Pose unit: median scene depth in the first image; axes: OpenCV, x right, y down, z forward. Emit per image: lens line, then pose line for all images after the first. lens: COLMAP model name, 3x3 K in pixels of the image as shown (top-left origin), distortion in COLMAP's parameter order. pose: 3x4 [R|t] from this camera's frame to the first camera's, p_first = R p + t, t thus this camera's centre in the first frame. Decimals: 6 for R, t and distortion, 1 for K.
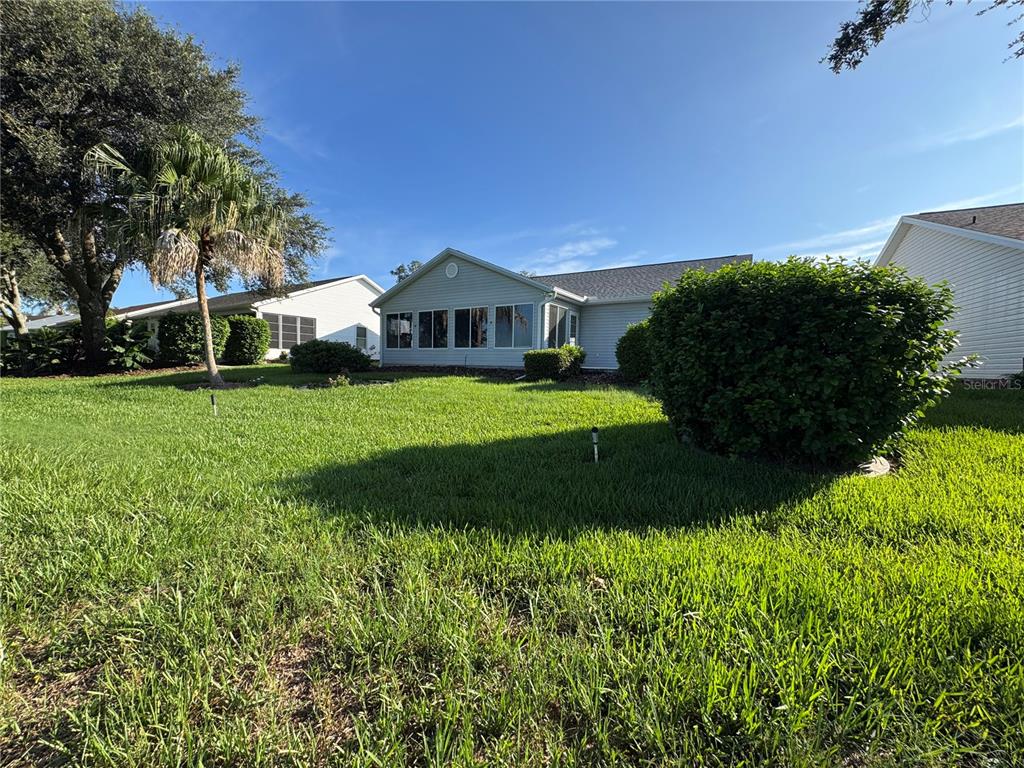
lens RADIAL K [[408.5, 0, 511.6], [0, 408.5, 385.2], [0, 0, 1]] dist [-0.000565, 0.000366]
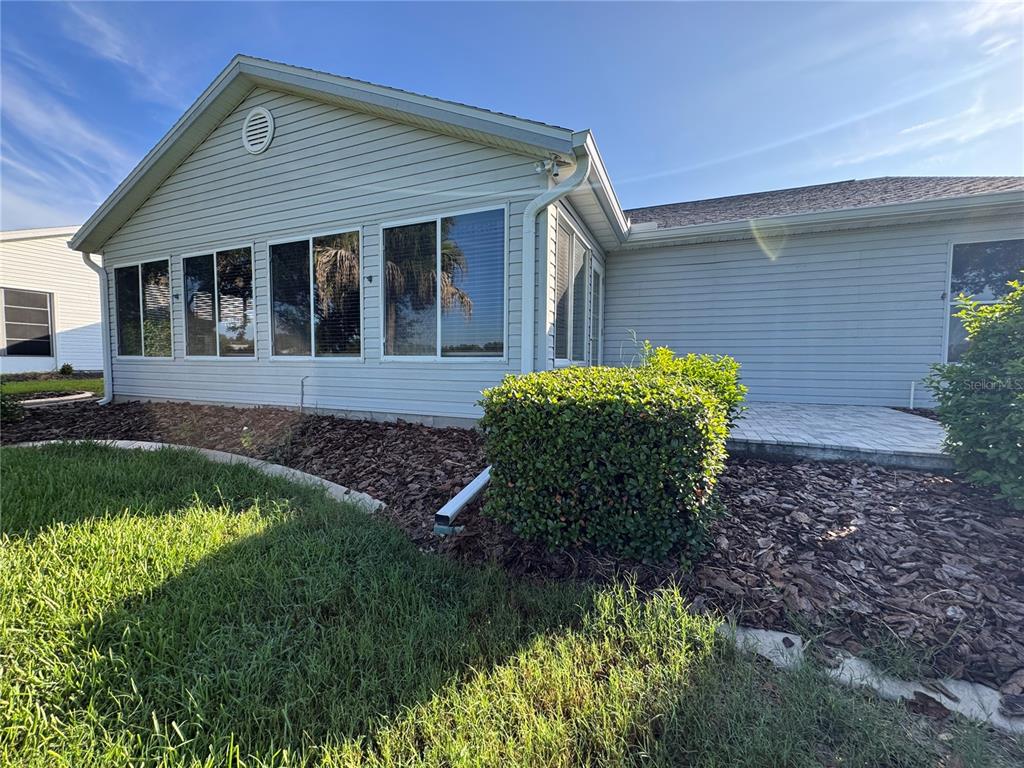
lens RADIAL K [[408.5, 0, 514.5], [0, 408.5, 381.9], [0, 0, 1]] dist [-0.000565, 0.000366]
pose [[0.988788, -0.016571, 0.148403, 0.013022], [0.016991, 0.999854, -0.001564, -0.068191], [-0.148355, 0.004068, 0.988926, 0.654713]]
